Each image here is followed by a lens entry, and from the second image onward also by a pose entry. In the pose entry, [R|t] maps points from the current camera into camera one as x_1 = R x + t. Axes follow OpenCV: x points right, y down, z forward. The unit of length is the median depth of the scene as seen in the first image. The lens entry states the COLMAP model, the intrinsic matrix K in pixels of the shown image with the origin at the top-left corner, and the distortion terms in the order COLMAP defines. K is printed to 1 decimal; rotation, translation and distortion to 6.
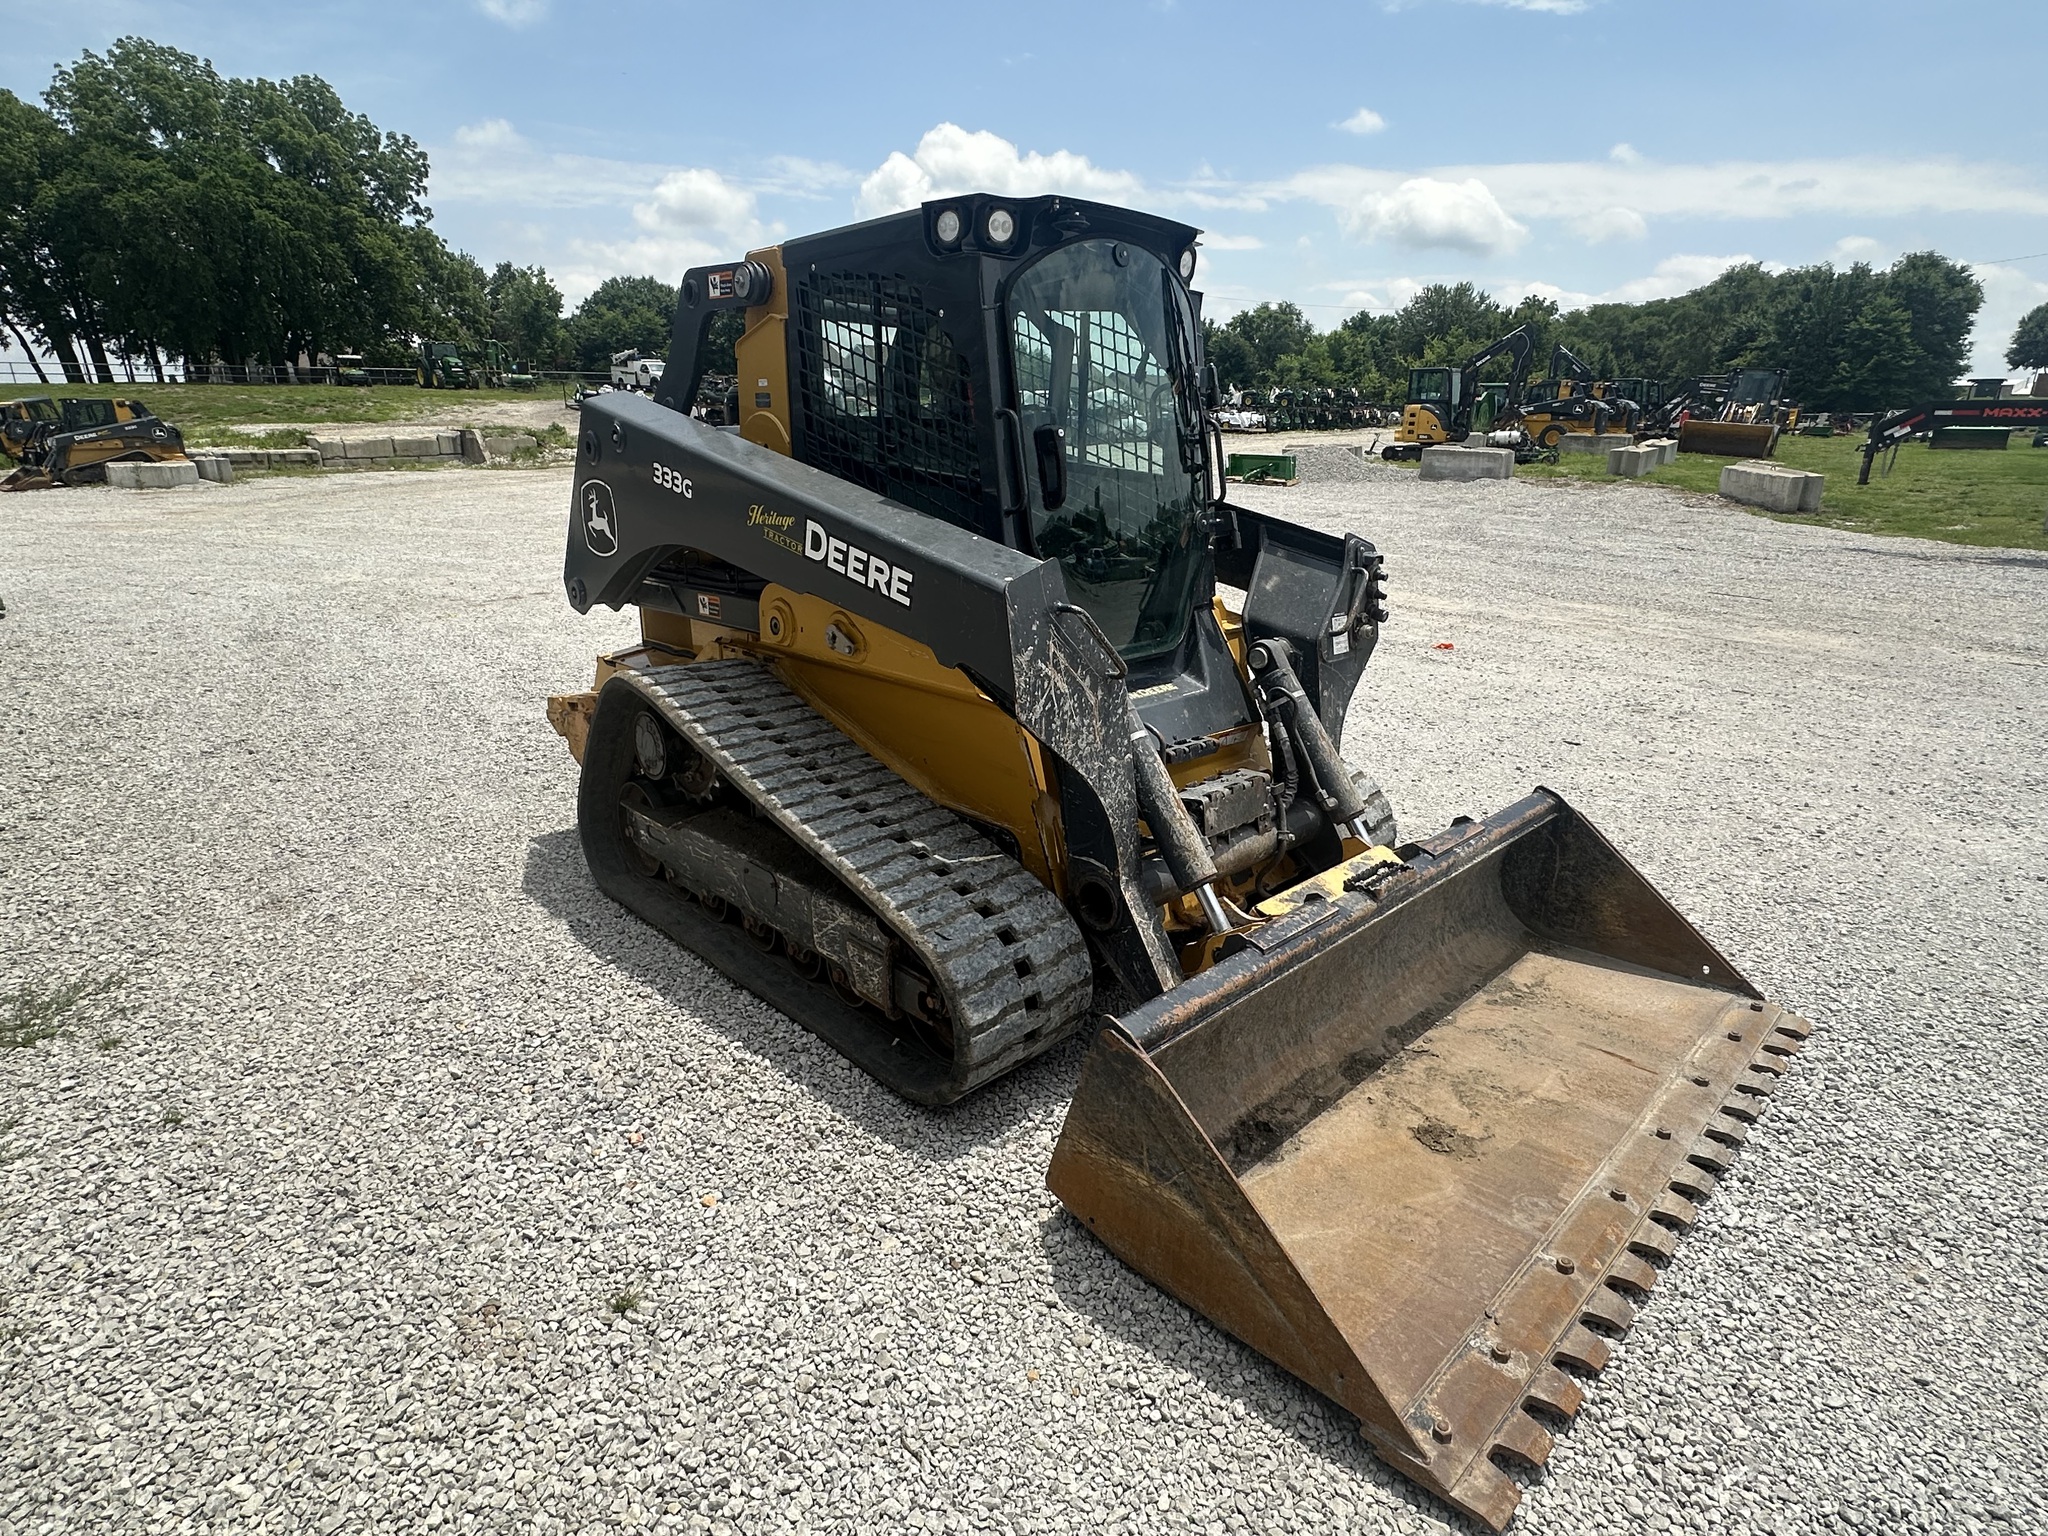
lens RADIAL K [[1061.2, 0, 1013.0], [0, 1061.2, 776.8], [0, 0, 1]] dist [-0.002349, -0.000737]
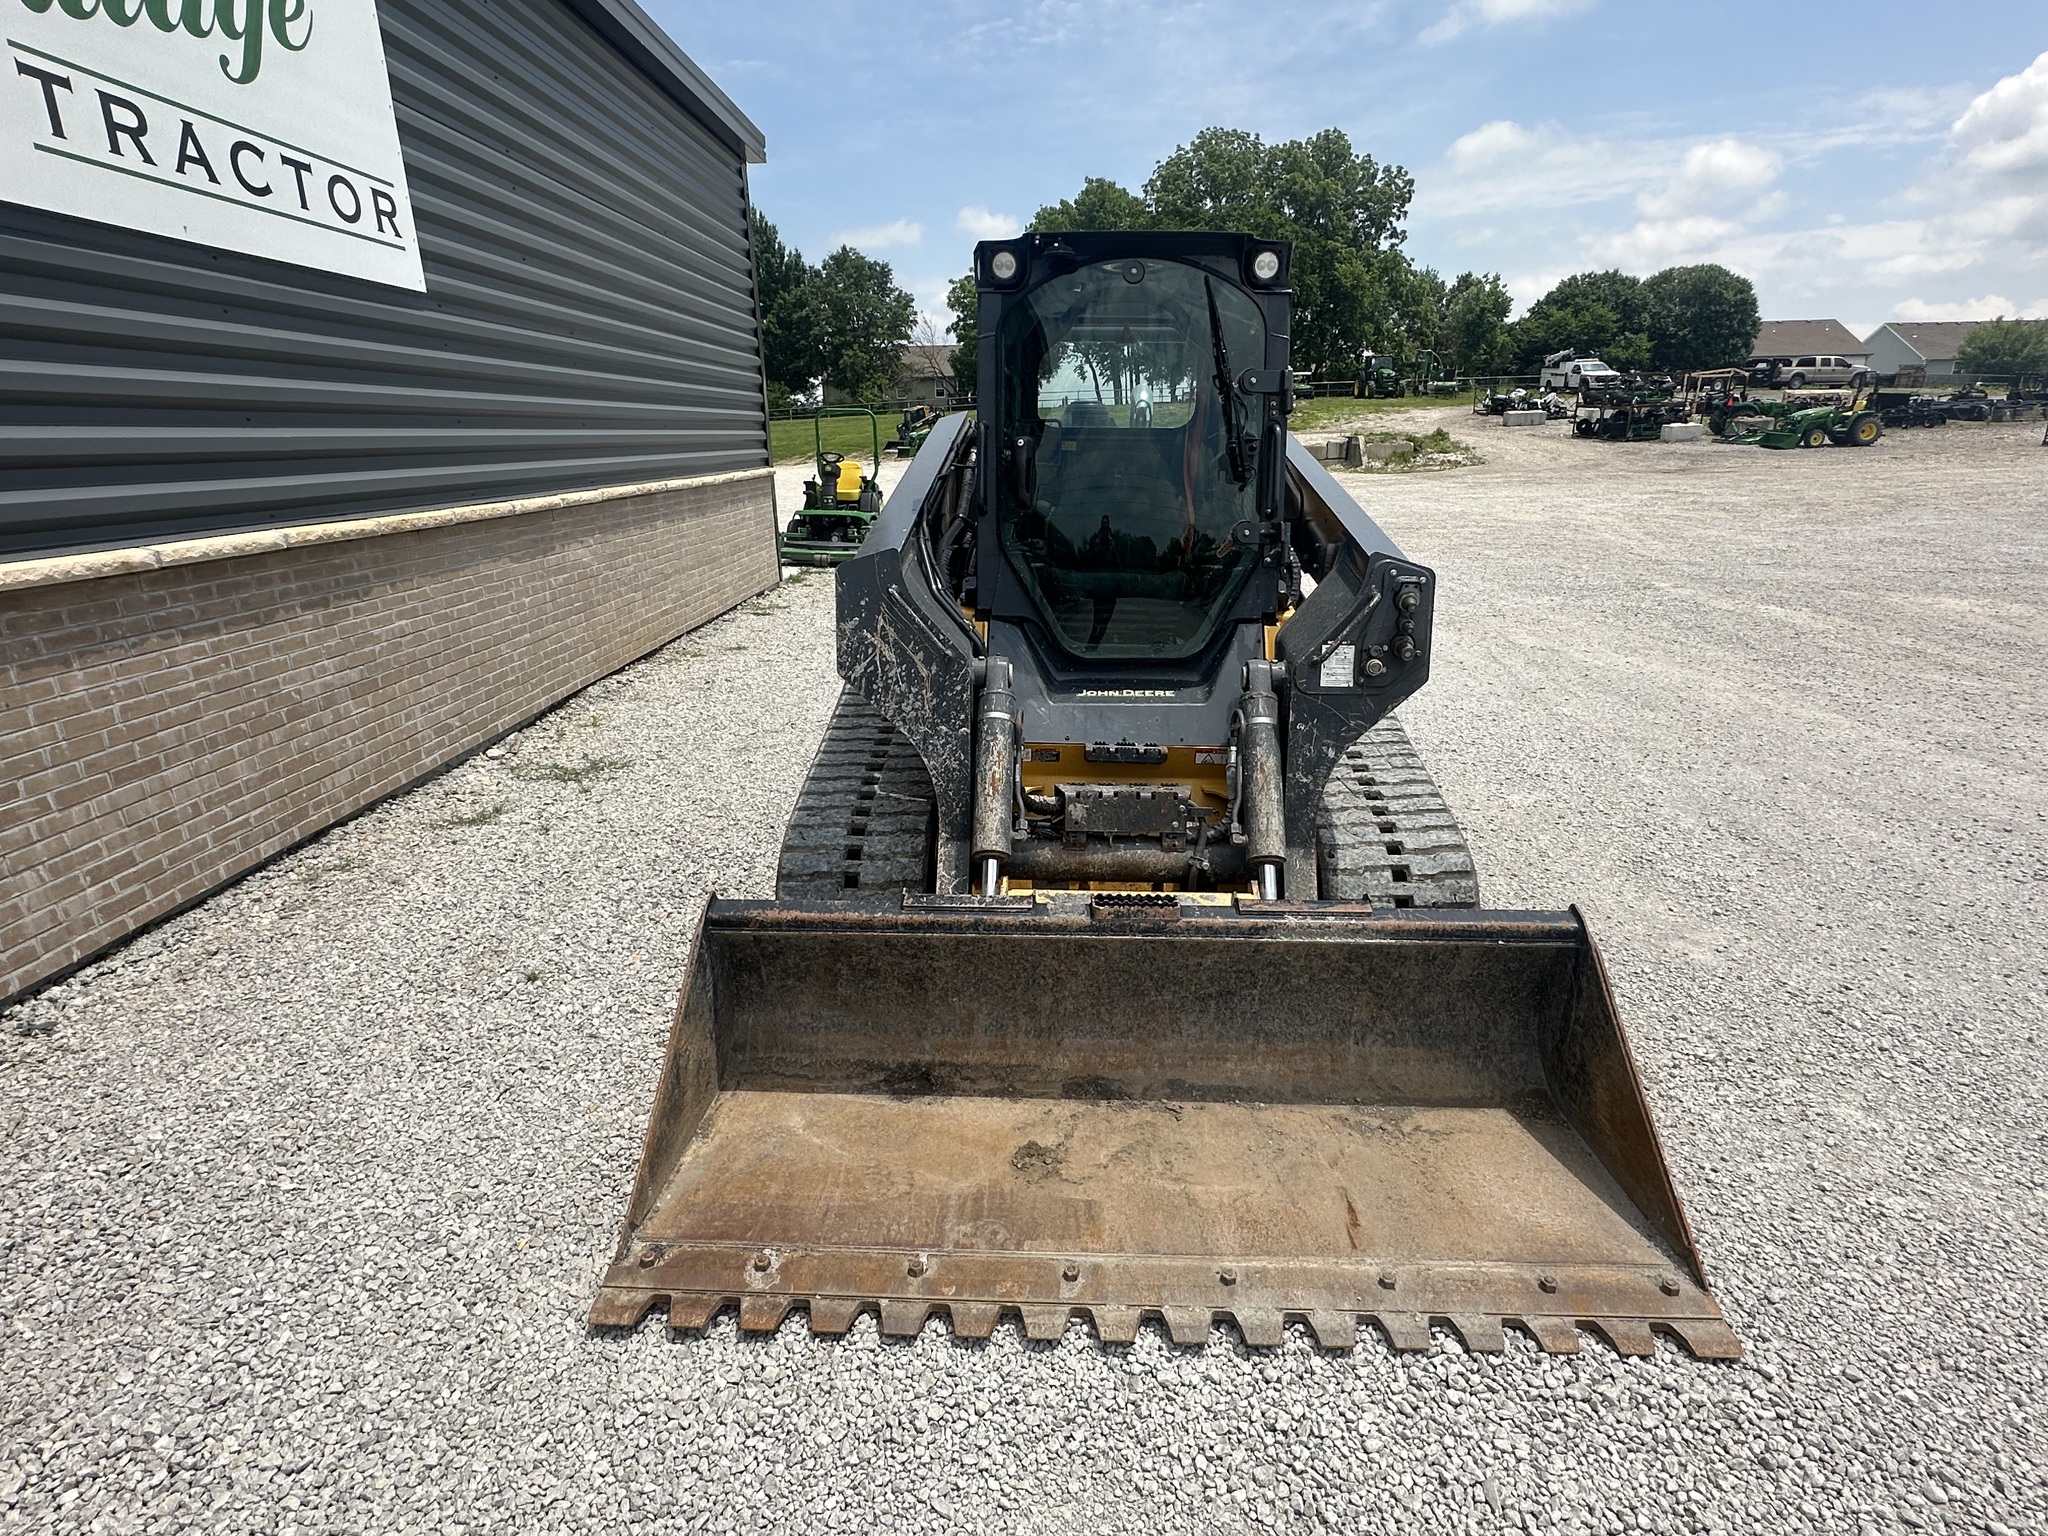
lens RADIAL K [[1059.7, 0, 1021.0], [0, 1059.7, 768.6], [0, 0, 1]] dist [-0.002069, -0.000253]
pose [[0.693979, 0.202511, -0.690929, 0.180551], [-0.209883, 0.974852, 0.074919, -0.014686], [0.688725, 0.093022, 0.719030, 0.046008]]
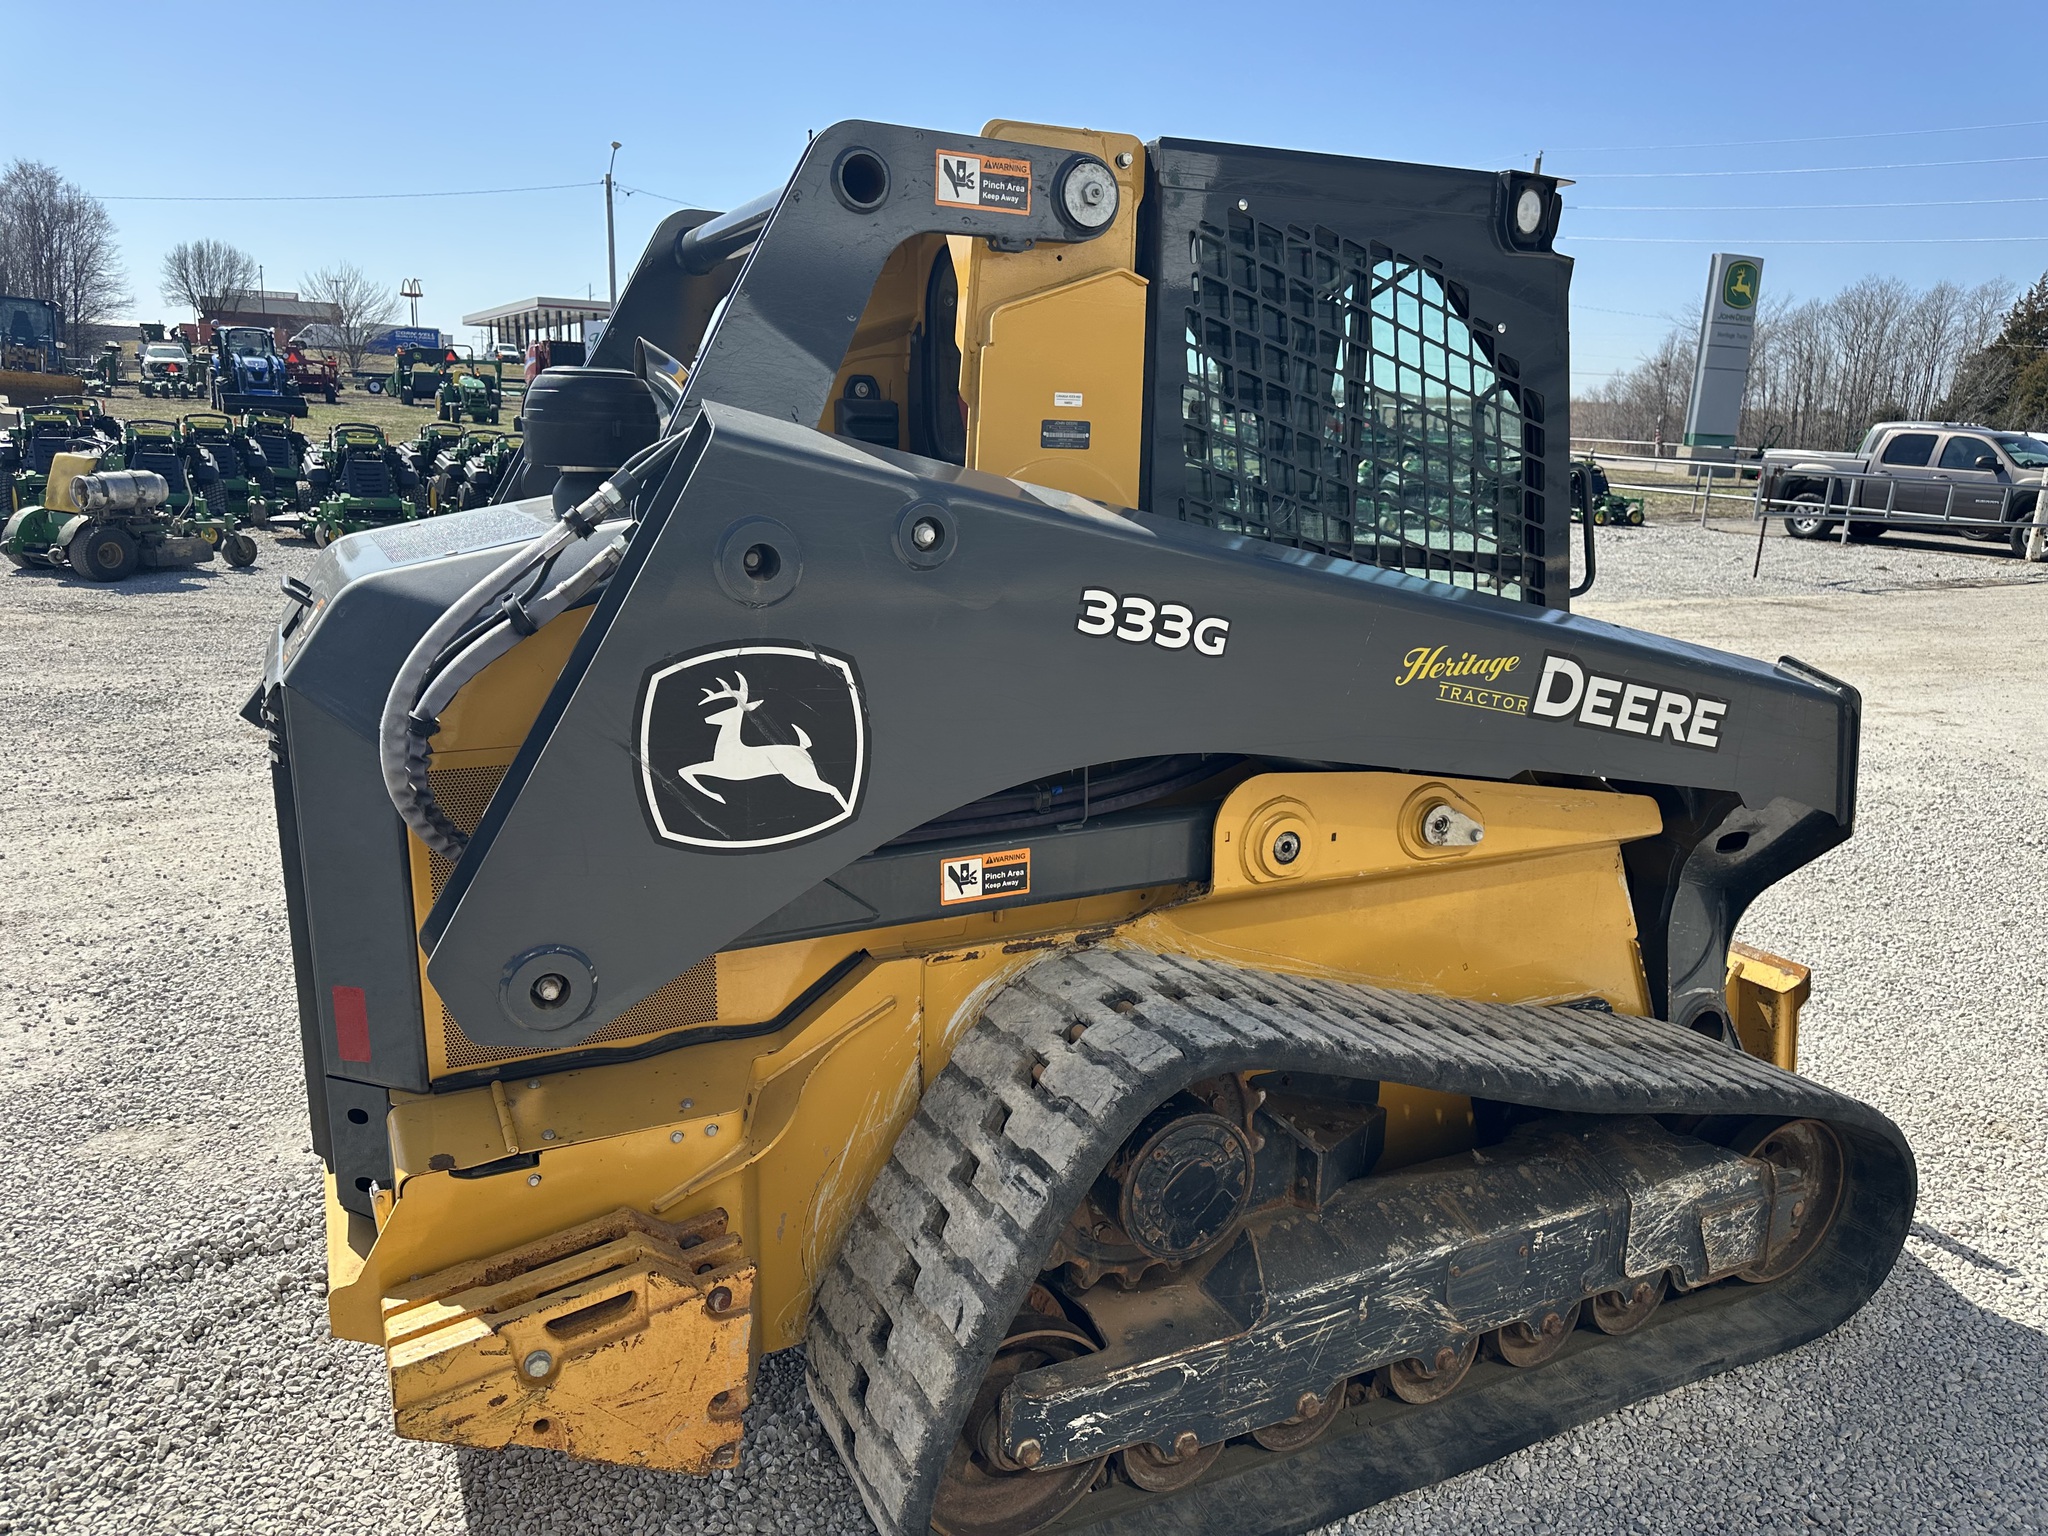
lens RADIAL K [[1486.1, 0, 1061.4], [0, 1486.1, 755.2], [0, 0, 1]] dist [0.070177, -0.002817]
pose [[0.293648, -0.230698, 0.927658, -0.233877], [0.239771, 0.957193, 0.162144, -0.083771], [-0.925354, 0.174813, 0.336392, 0.204569]]
